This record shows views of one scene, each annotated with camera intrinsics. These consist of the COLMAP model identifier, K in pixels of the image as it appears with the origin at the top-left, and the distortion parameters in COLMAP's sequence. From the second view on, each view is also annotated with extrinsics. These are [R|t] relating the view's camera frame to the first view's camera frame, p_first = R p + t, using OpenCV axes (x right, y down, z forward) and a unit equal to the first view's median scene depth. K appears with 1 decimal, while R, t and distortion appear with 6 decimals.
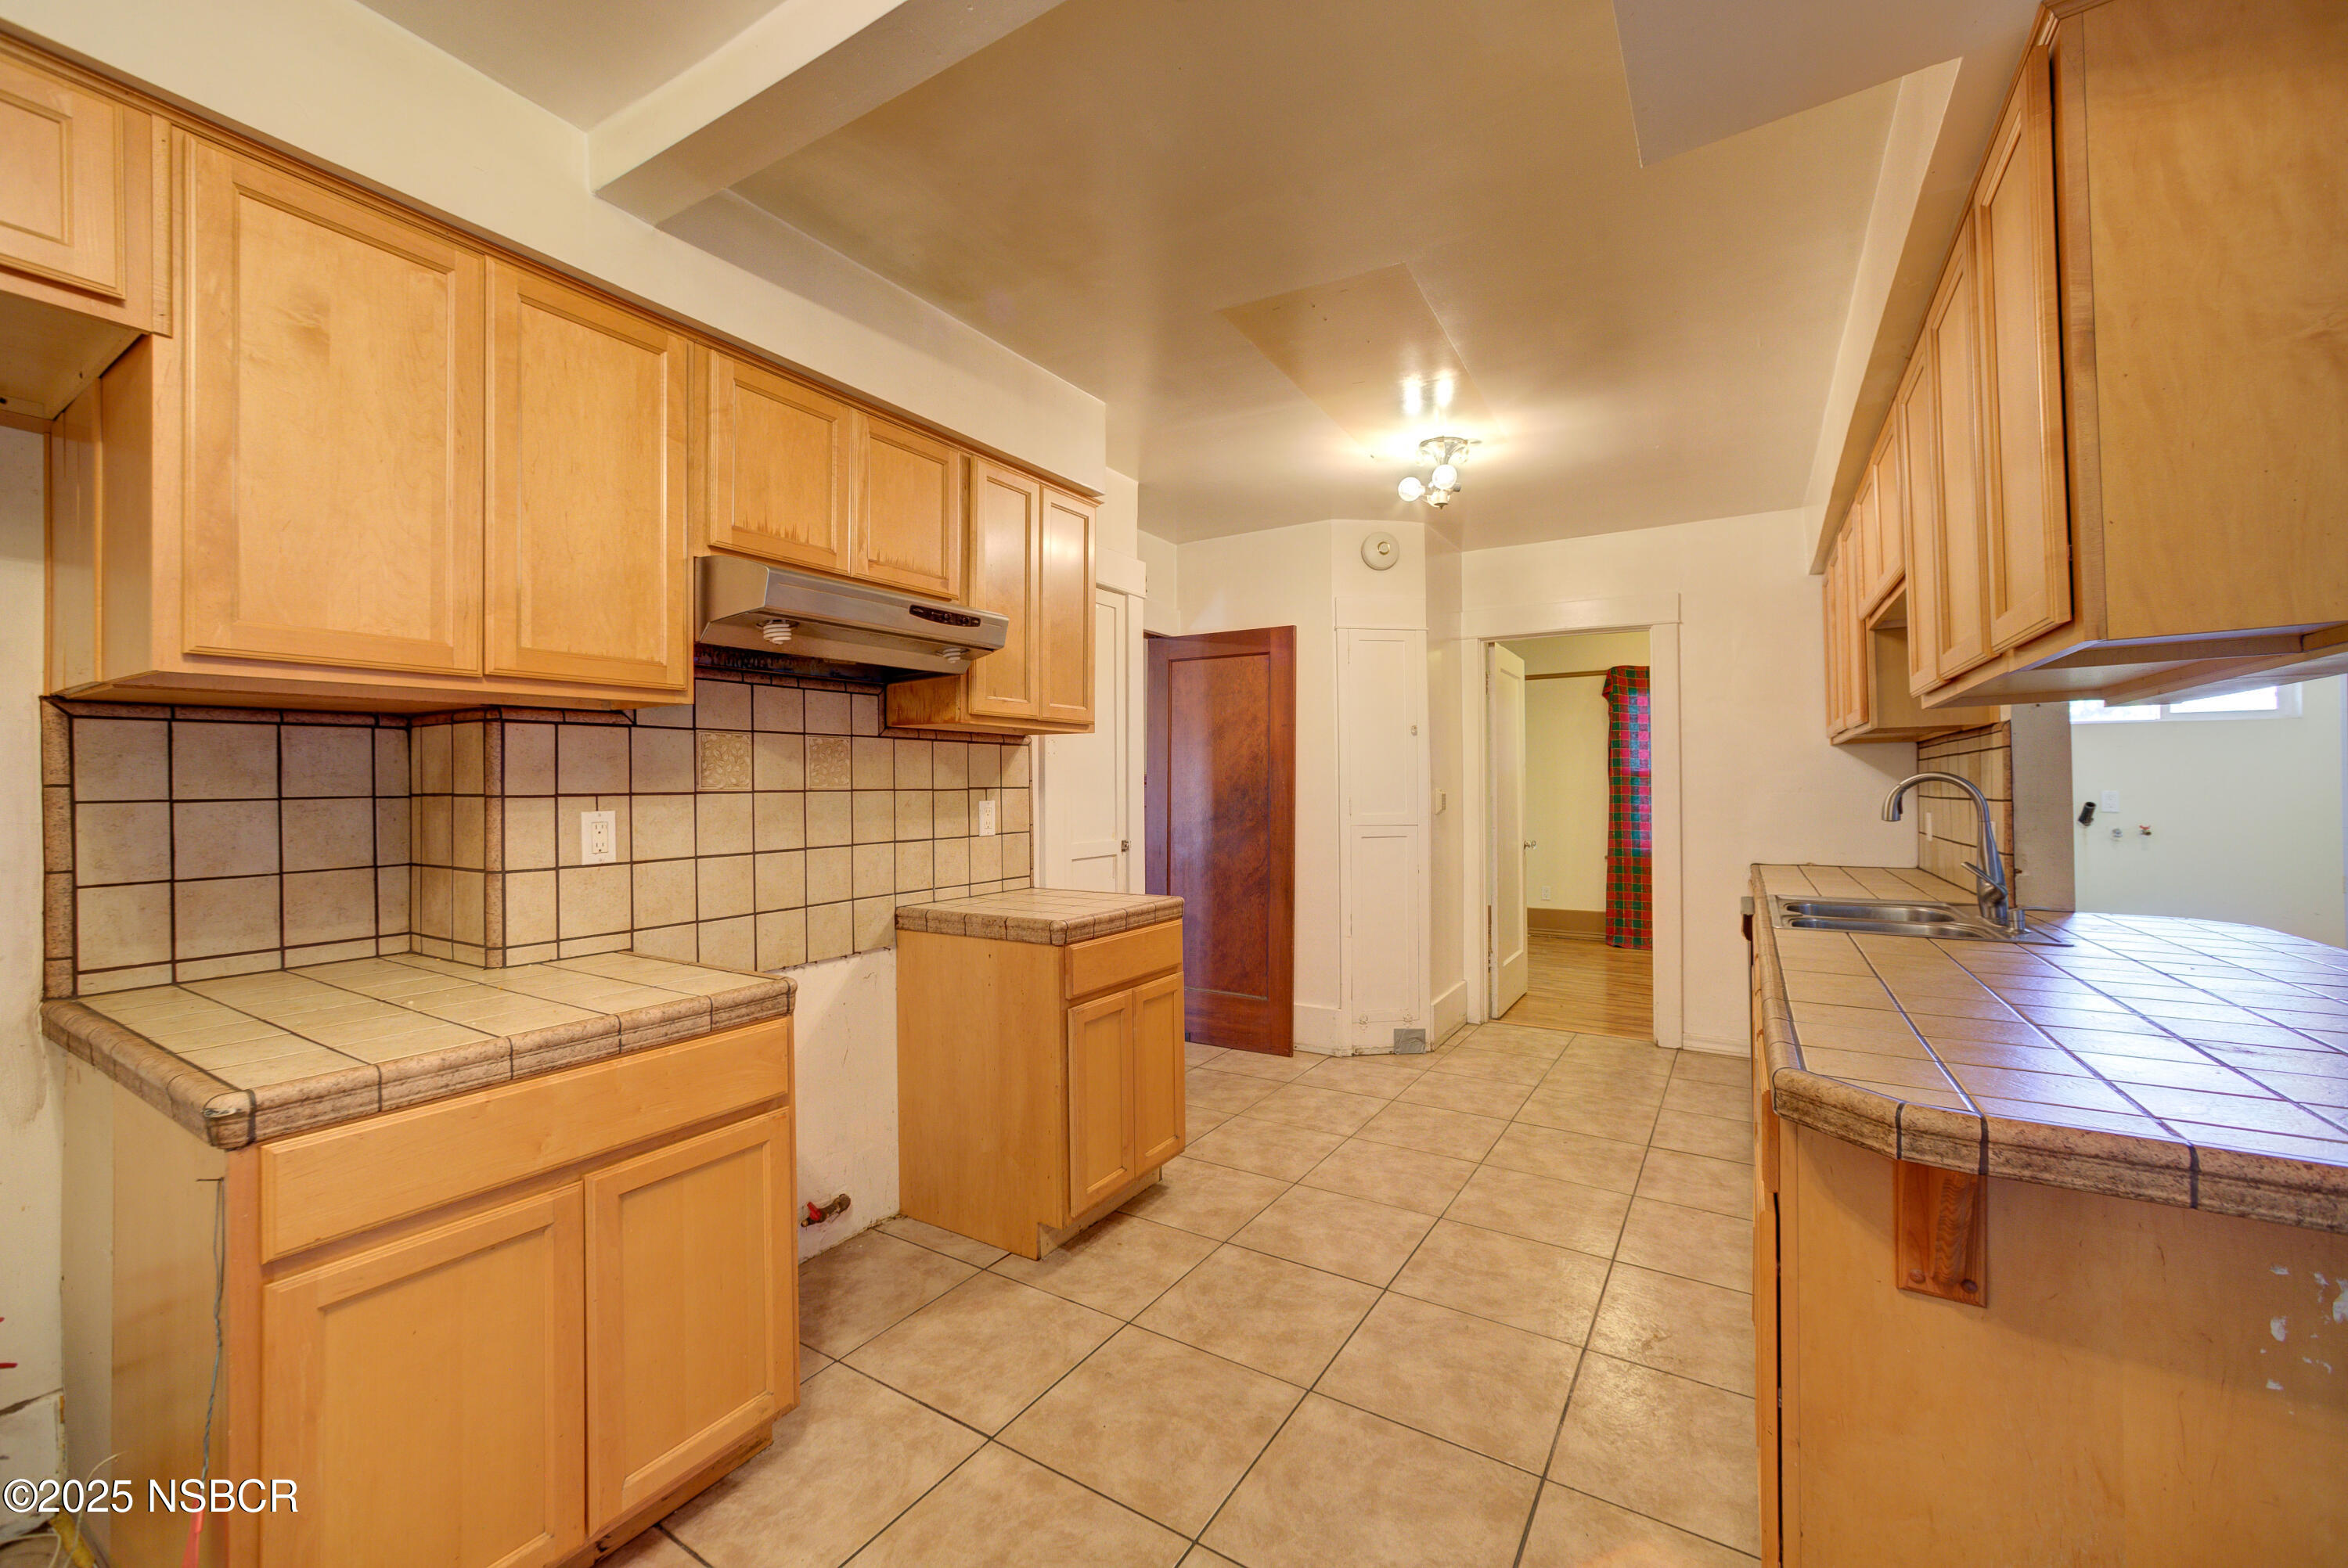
lens RADIAL K [[927.9, 0, 1171.6], [0, 927.9, 772.1], [0, 0, 1]] dist [-0.012836, 0.004626]
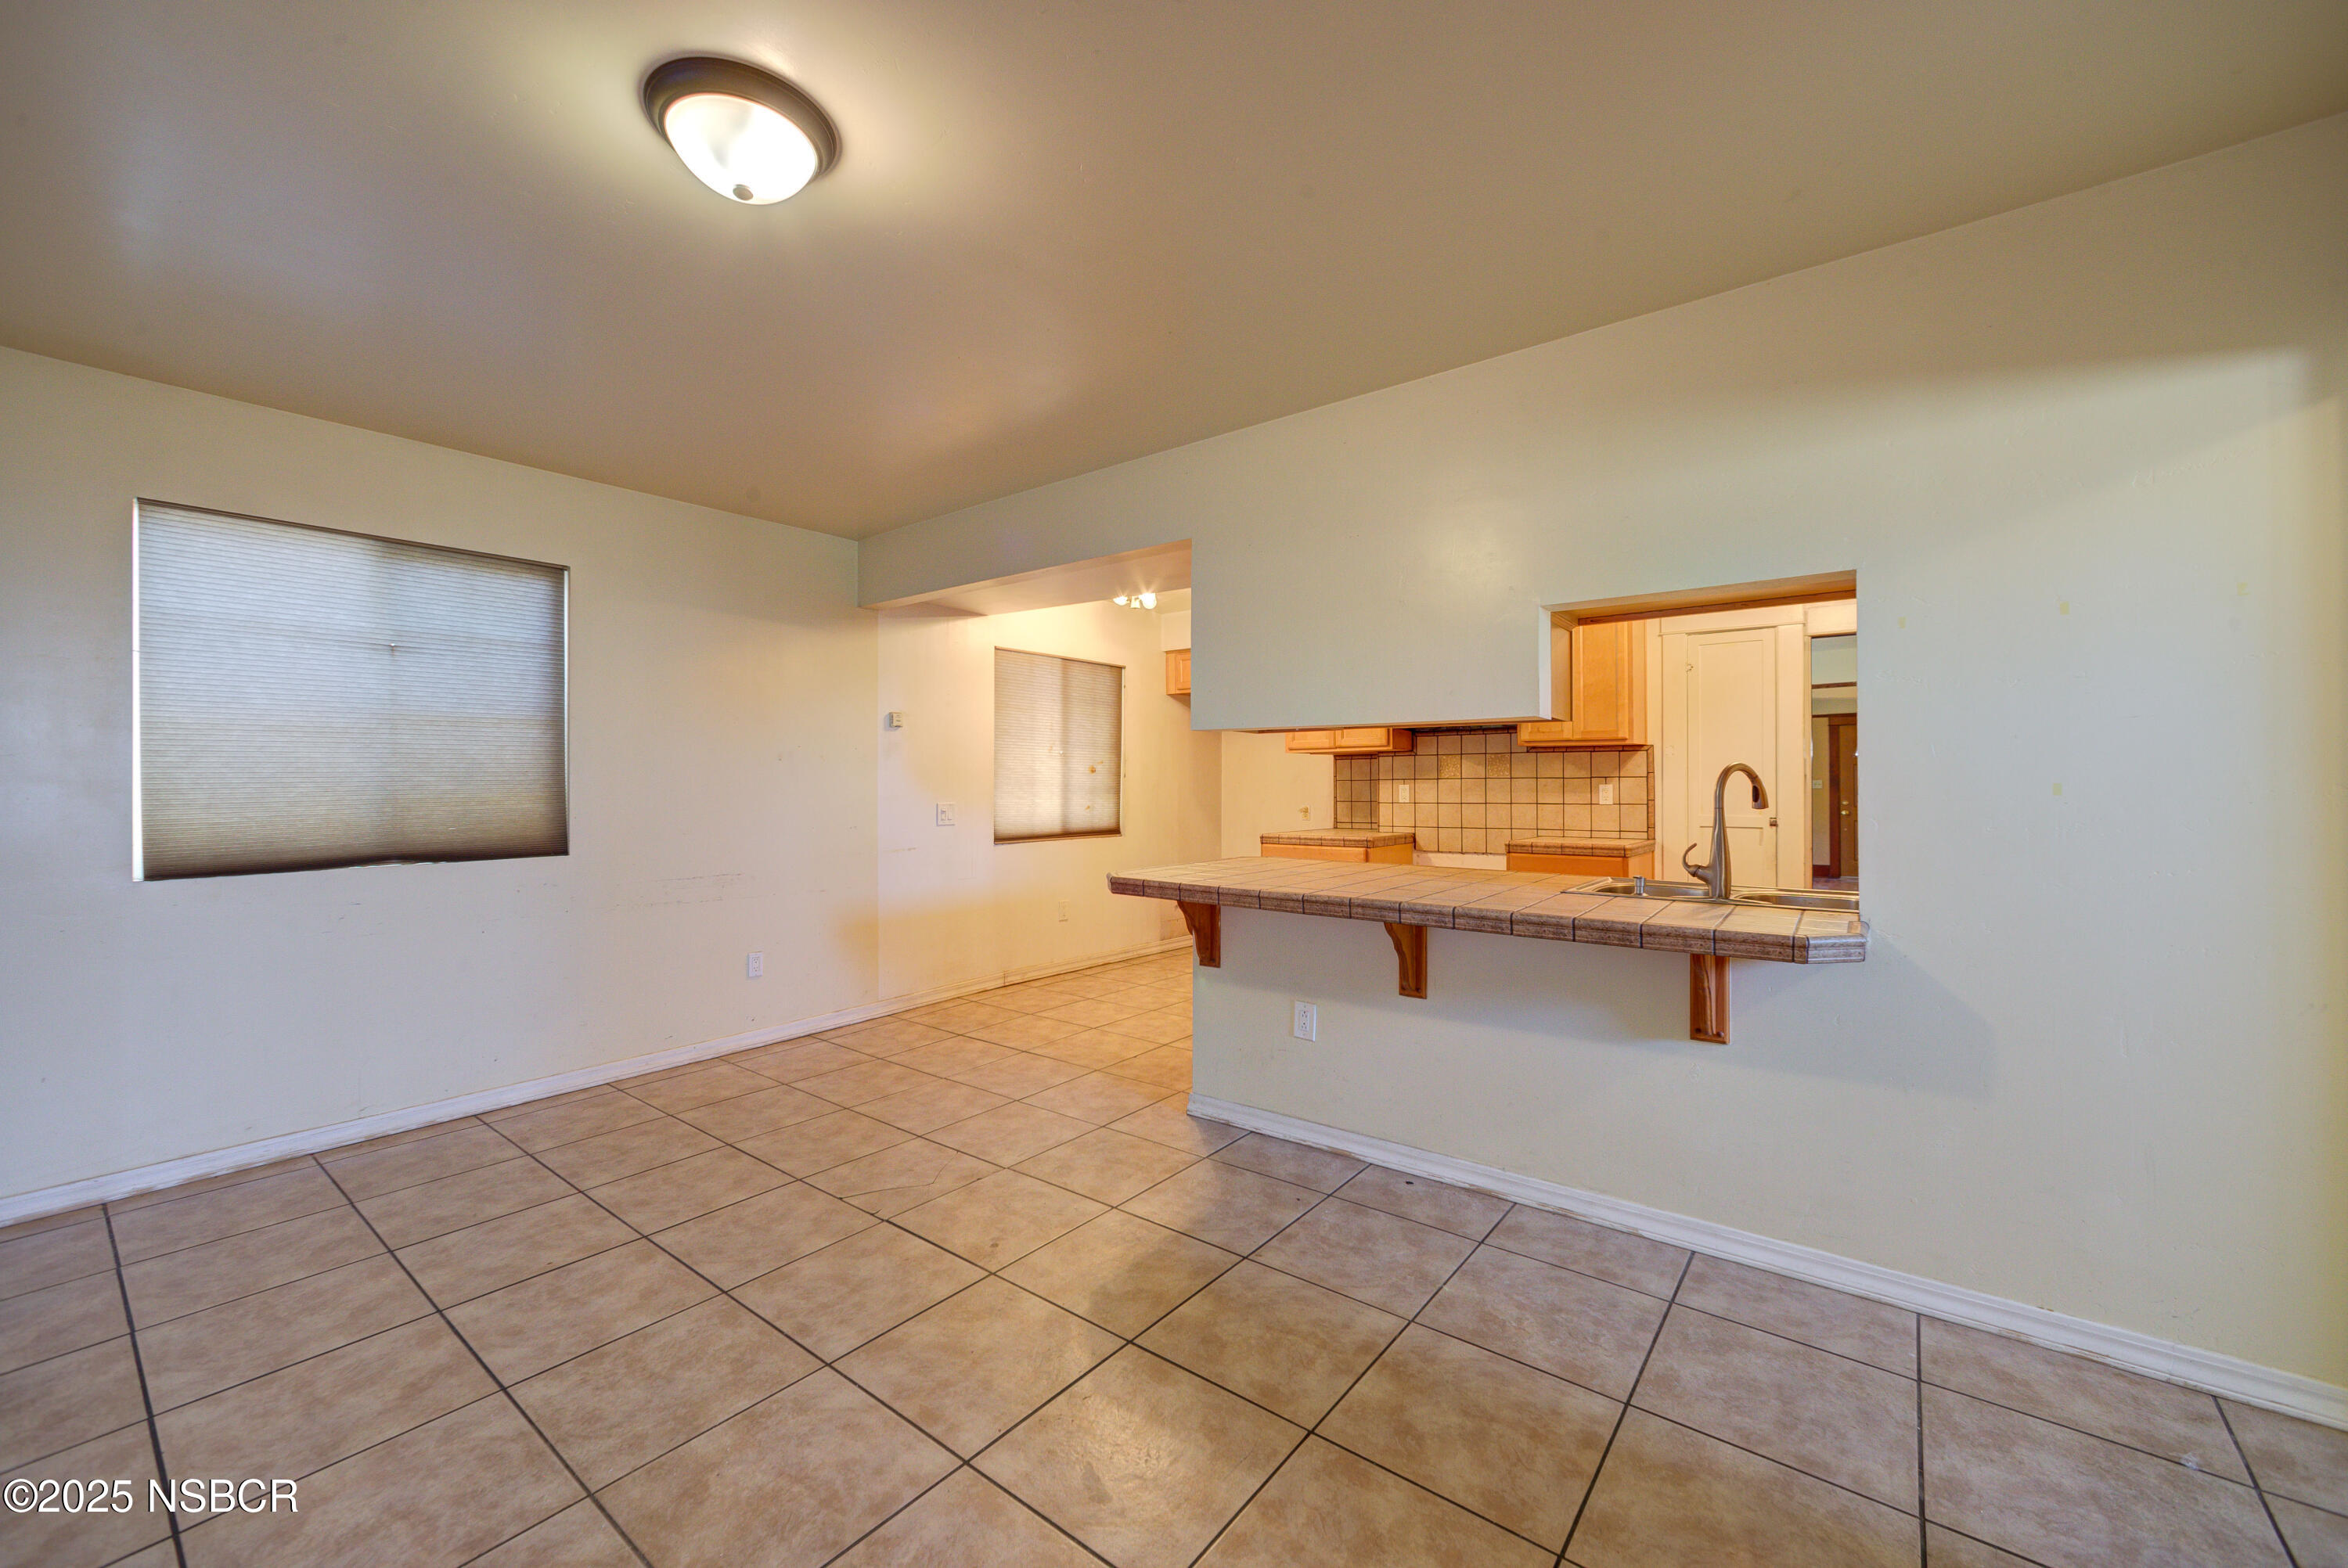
lens RADIAL K [[927.9, 0, 1180.5], [0, 927.9, 784.7], [0, 0, 1]] dist [-0.012836, 0.004626]
pose [[-0.096602, 0.009814, -0.995275, 1.999957], [0.018206, 0.999802, 0.008092, 0.004022], [0.995157, -0.017338, -0.096761, 0.473789]]
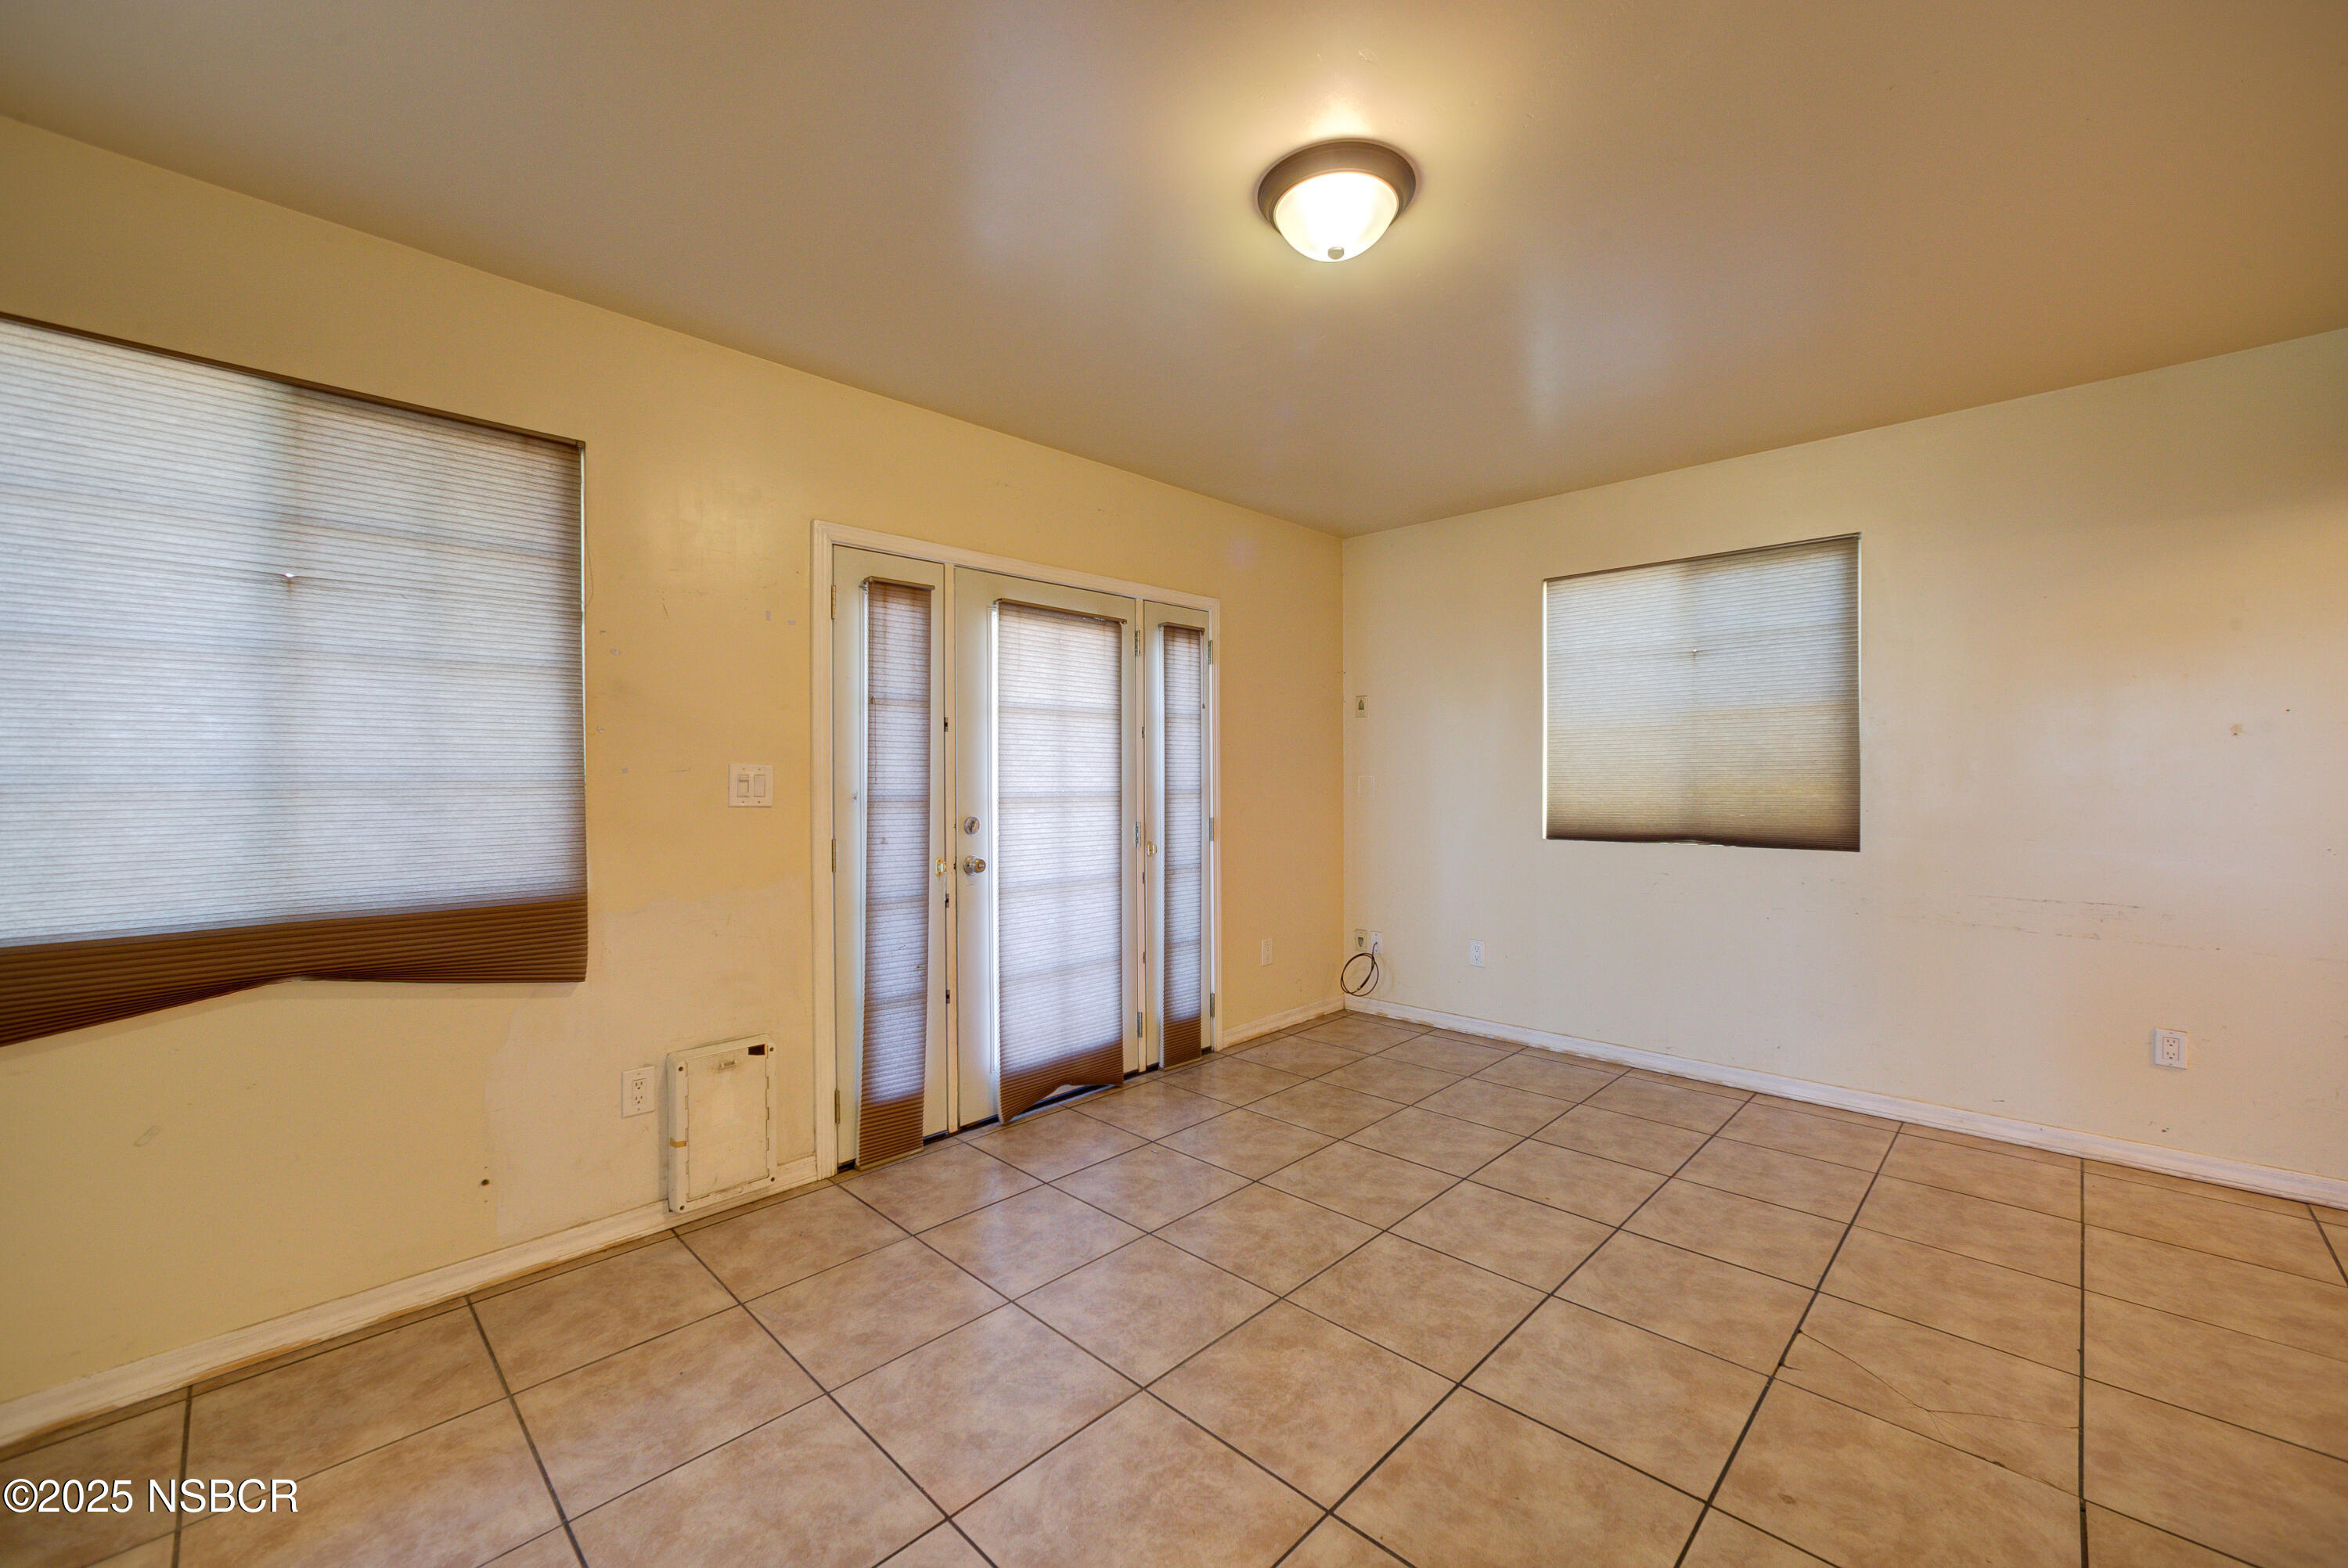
lens RADIAL K [[927.9, 0, 1160.5], [0, 927.9, 774.2], [0, 0, 1]] dist [-0.012836, 0.004626]
pose [[-0.976467, 0.010311, 0.215420, 1.299050], [0.007373, 0.999869, -0.014435, 0.010544], [-0.215541, -0.012507, -0.976415, 0.898248]]
